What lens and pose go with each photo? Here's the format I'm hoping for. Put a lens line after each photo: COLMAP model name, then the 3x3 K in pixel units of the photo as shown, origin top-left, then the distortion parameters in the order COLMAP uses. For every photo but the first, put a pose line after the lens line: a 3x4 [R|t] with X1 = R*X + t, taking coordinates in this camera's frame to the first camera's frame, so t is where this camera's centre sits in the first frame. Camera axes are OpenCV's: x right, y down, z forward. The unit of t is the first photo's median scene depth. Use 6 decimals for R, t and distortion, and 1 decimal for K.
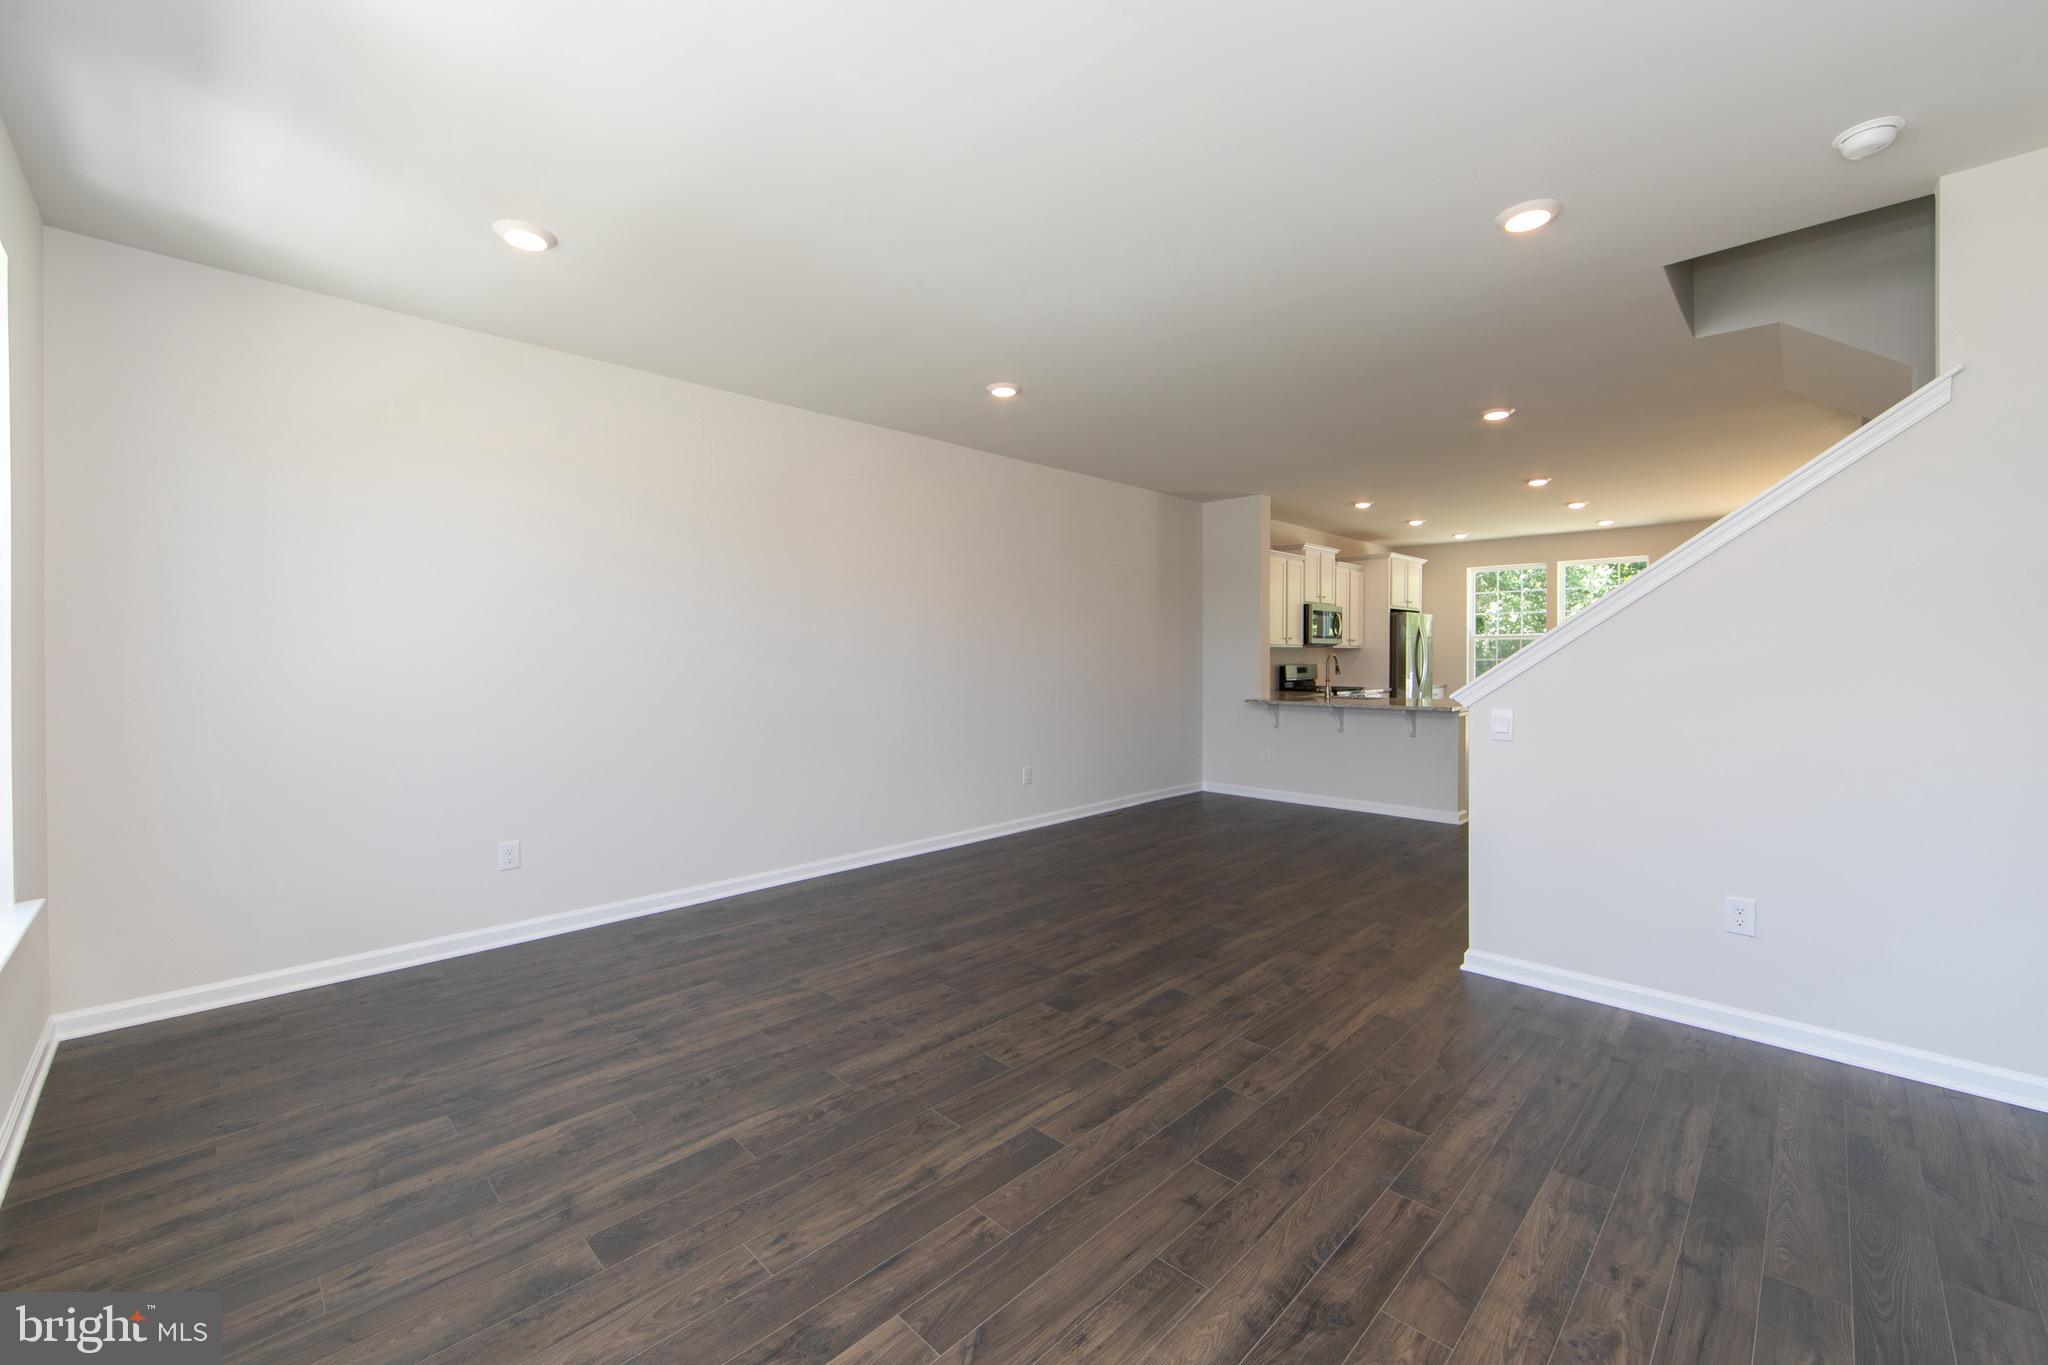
lens RADIAL K [[797.9, 0, 1021.2], [0, 797.9, 684.5], [0, 0, 1]] dist [-0.001784, -0.000312]
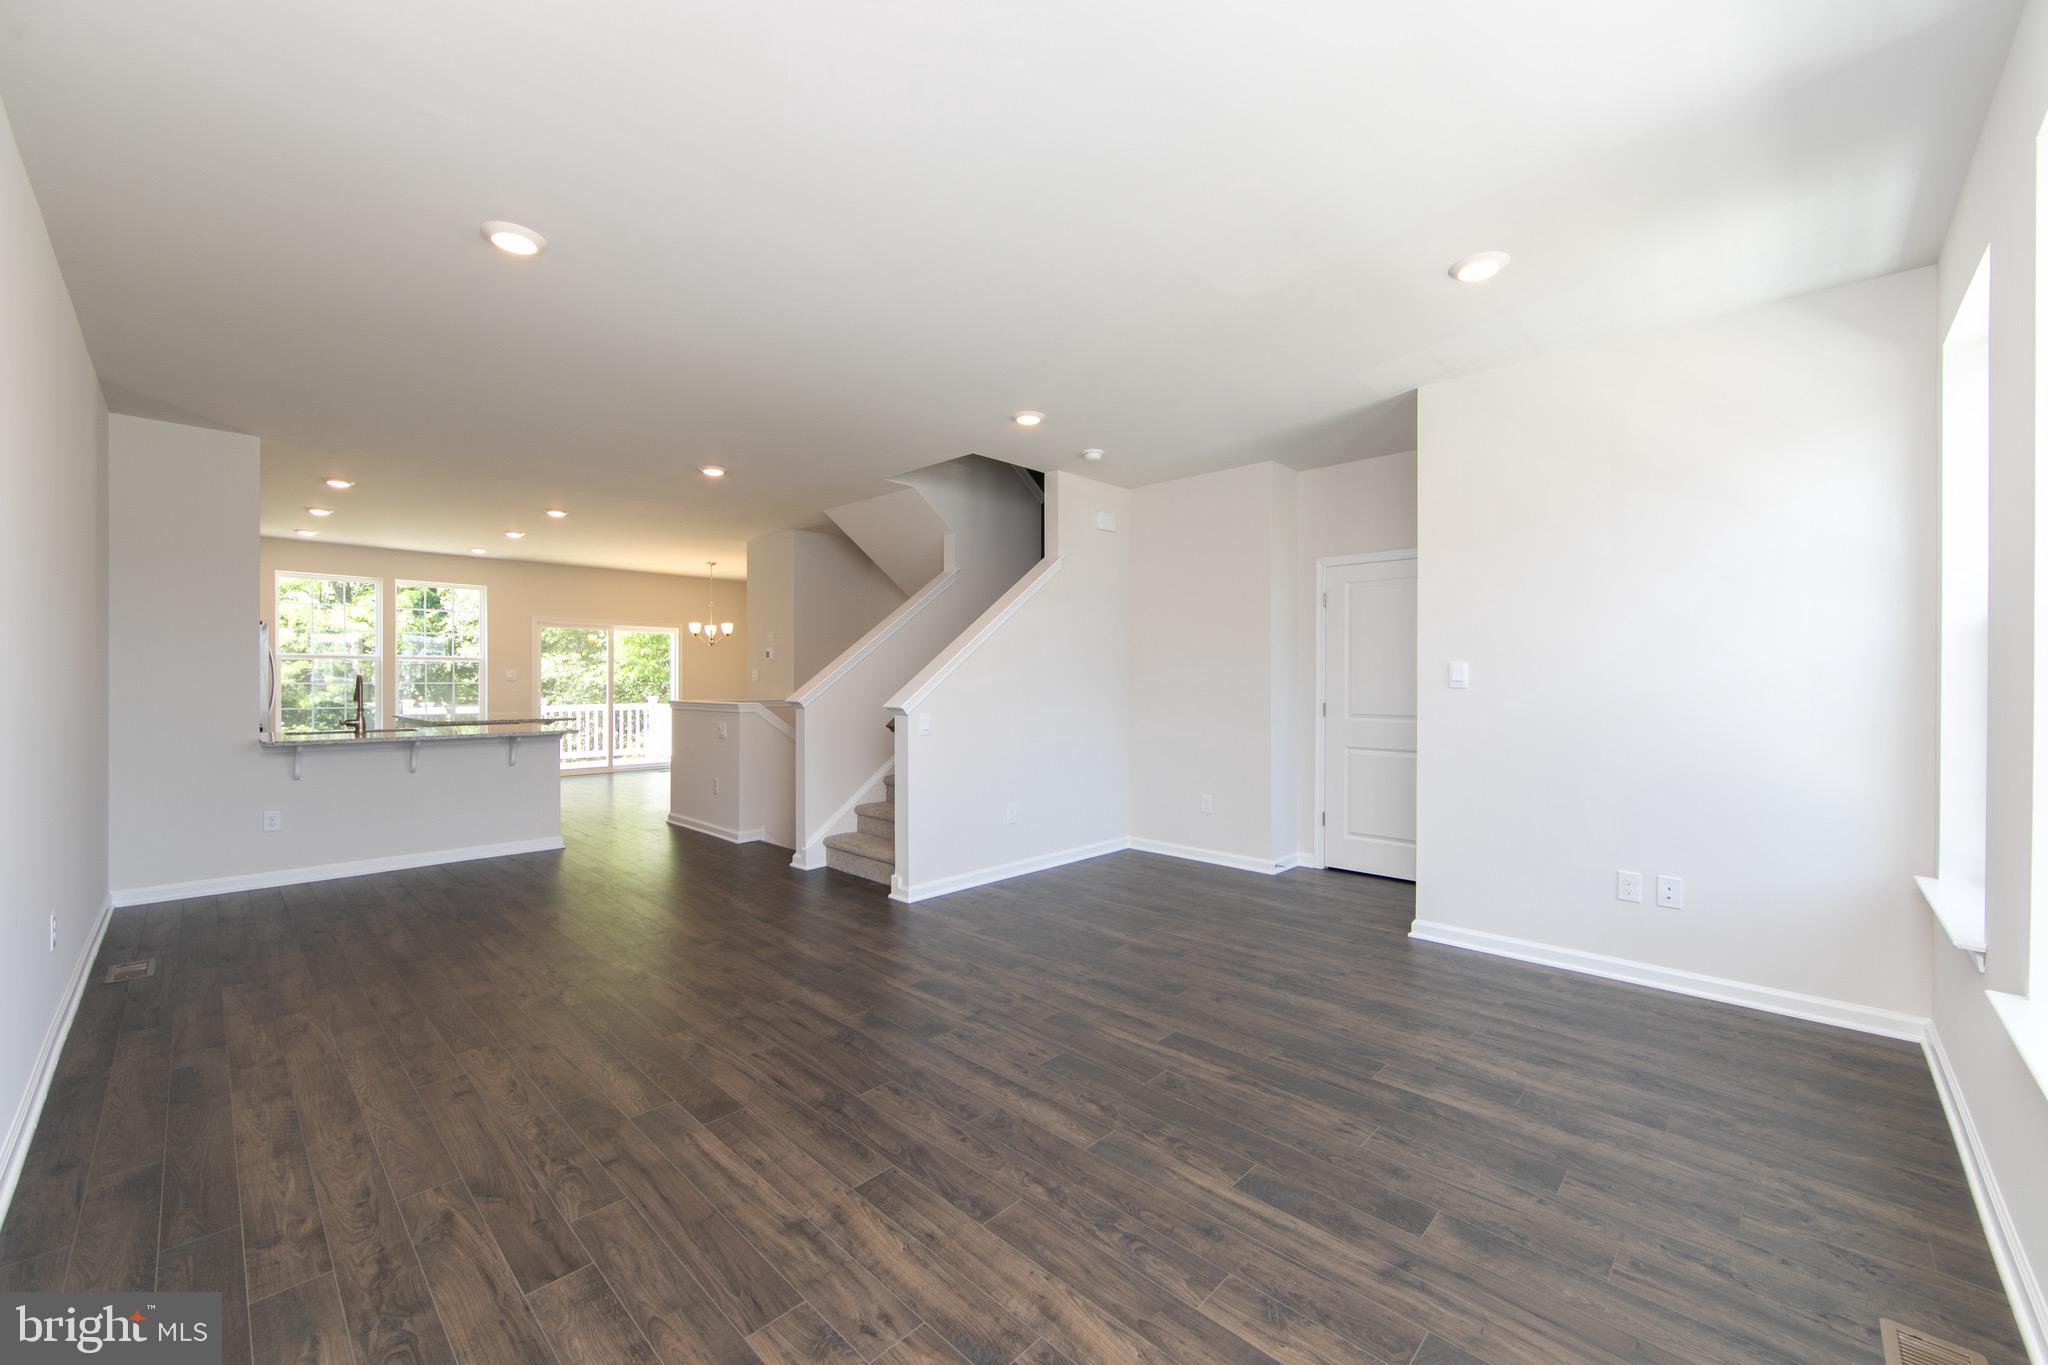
lens RADIAL K [[797.9, 0, 1021.2], [0, 797.9, 684.5], [0, 0, 1]] dist [-0.001784, -0.000312]
pose [[-0.003046, -0.001645, 0.999994, -1.112777], [0.032003, 0.999486, 0.001742, -0.026103], [-0.999483, 0.032009, -0.002992, 1.057439]]
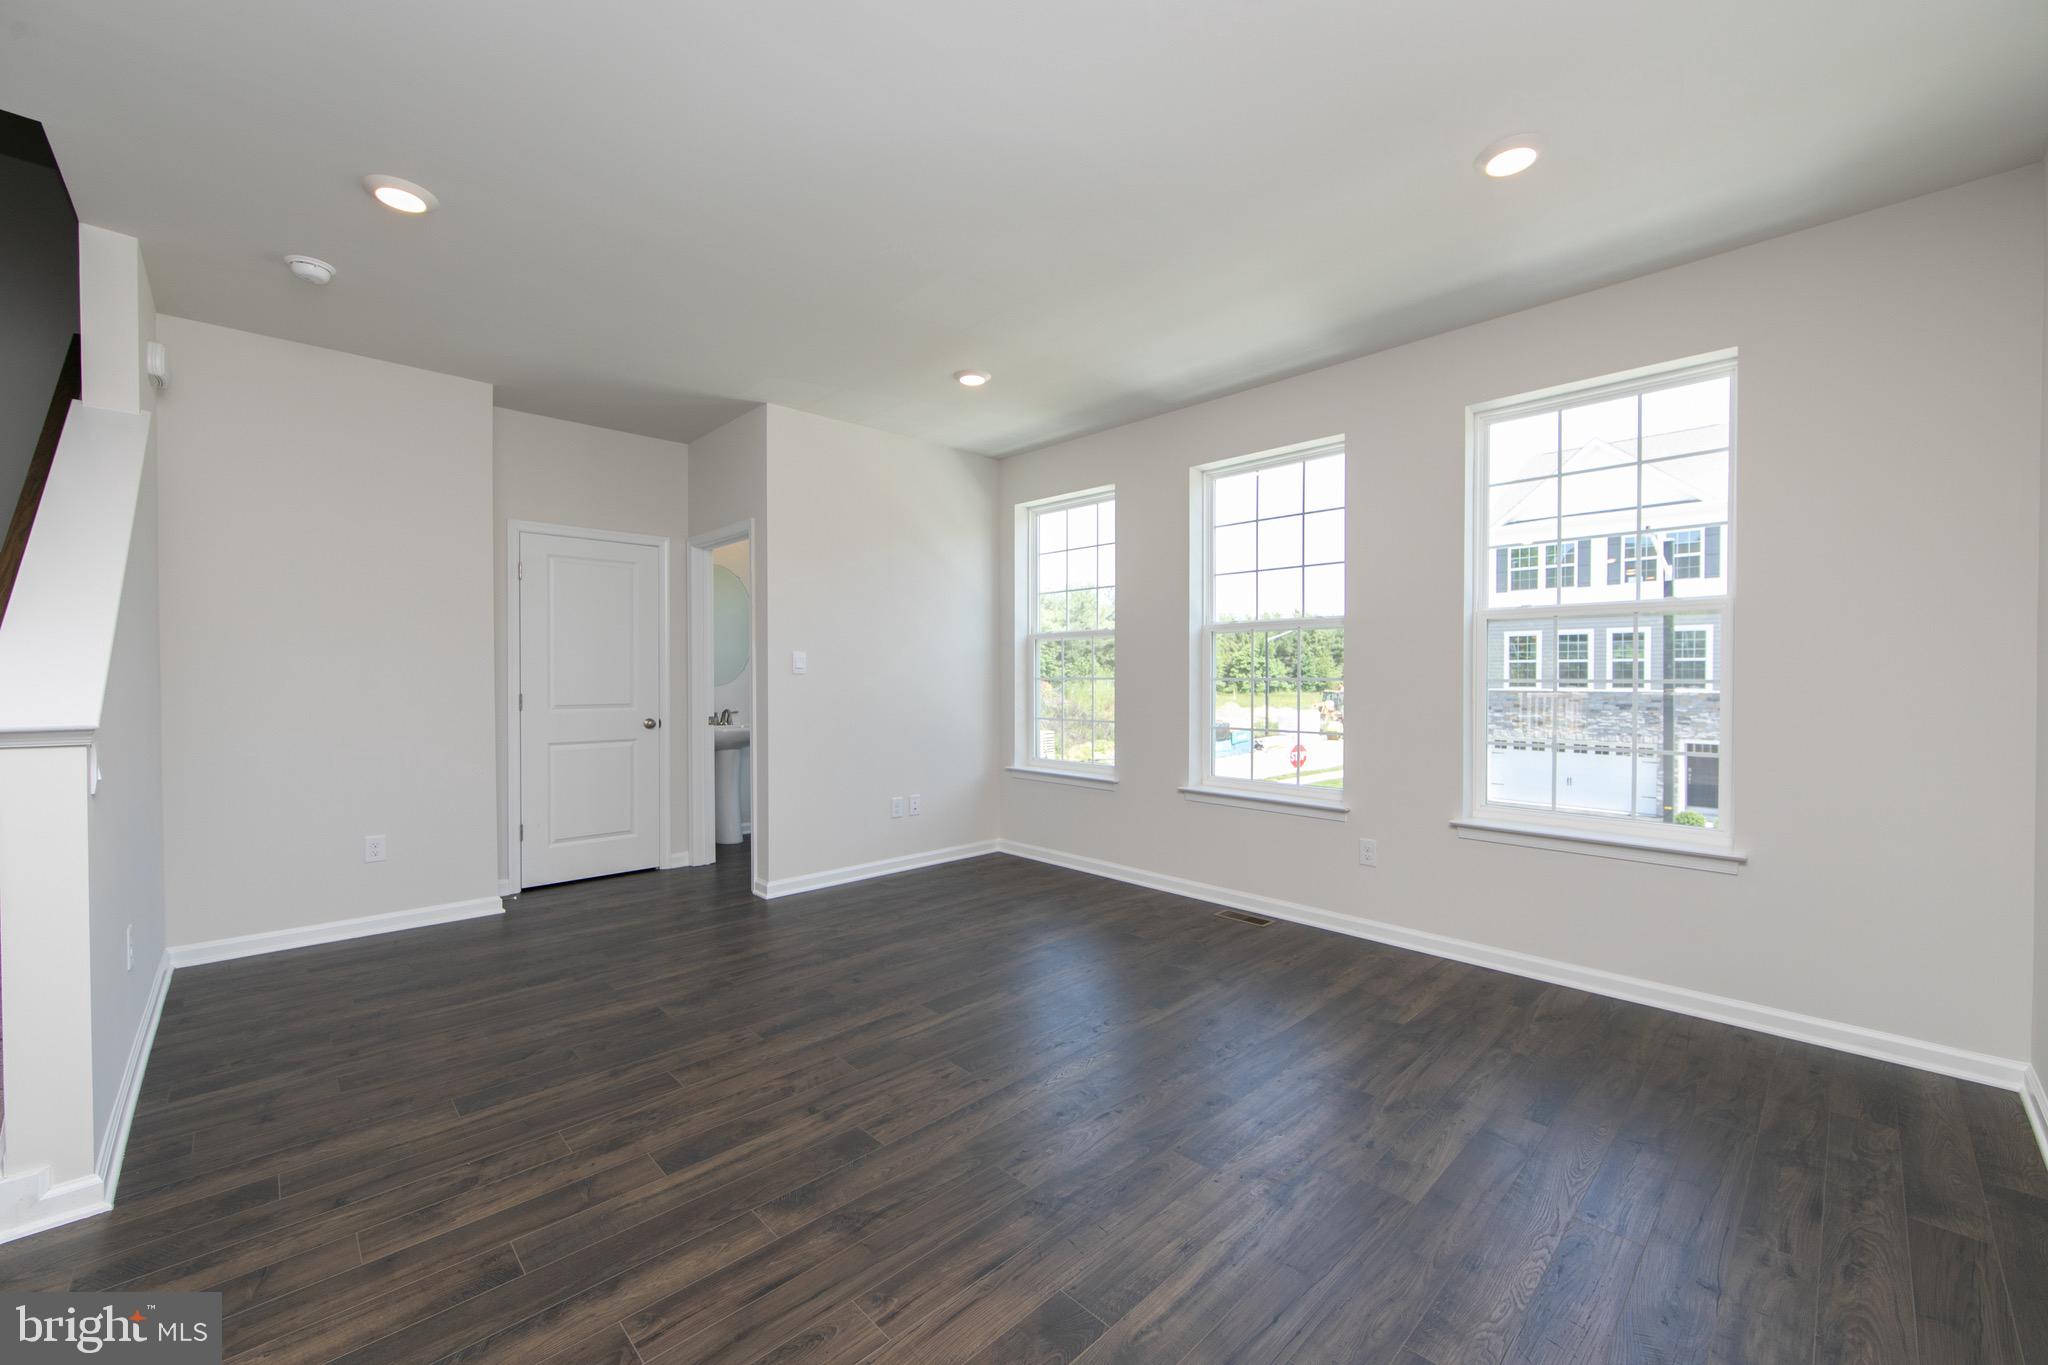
lens RADIAL K [[811.6, 0, 1024.5], [0, 811.6, 679.3], [0, 0, 1]] dist [-0.003551, 0.000009]
pose [[-0.999695, 0.001083, 0.024664, -0.140518], [0.002046, 0.999235, 0.039063, -0.048252], [-0.024603, 0.039102, -0.998932, 2.041188]]
